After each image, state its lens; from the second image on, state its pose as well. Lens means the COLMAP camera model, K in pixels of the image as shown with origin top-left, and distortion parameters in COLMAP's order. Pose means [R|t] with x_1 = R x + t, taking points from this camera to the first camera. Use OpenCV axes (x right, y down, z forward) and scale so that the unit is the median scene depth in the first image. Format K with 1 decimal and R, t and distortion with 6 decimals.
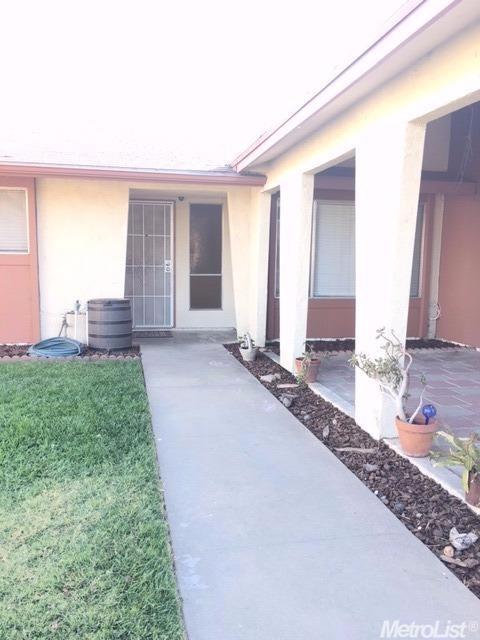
lens RADIAL K [[538.8, 0, 241.7], [0, 538.8, 321.1], [0, 0, 1]] dist [0.011276, 0.001350]
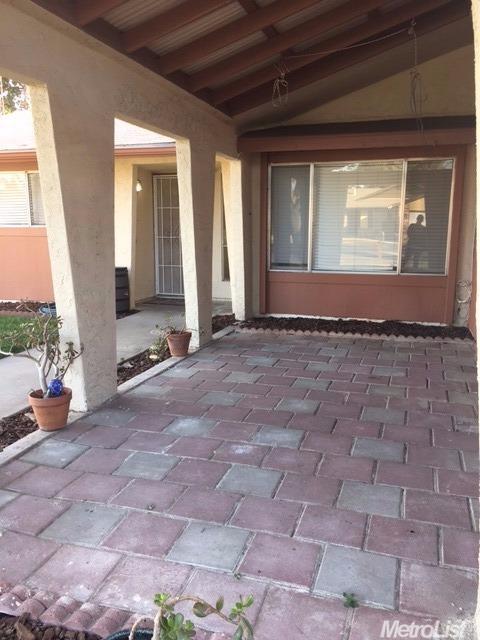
lens RADIAL K [[538.8, 0, 240.4], [0, 538.8, 319.4], [0, 0, 1]] dist [0.011276, 0.001350]
pose [[0.861903, 0.071018, -0.502075, 0.489198], [-0.046908, 0.997065, 0.060508, -0.011668], [0.504899, -0.028601, 0.862705, 0.149562]]
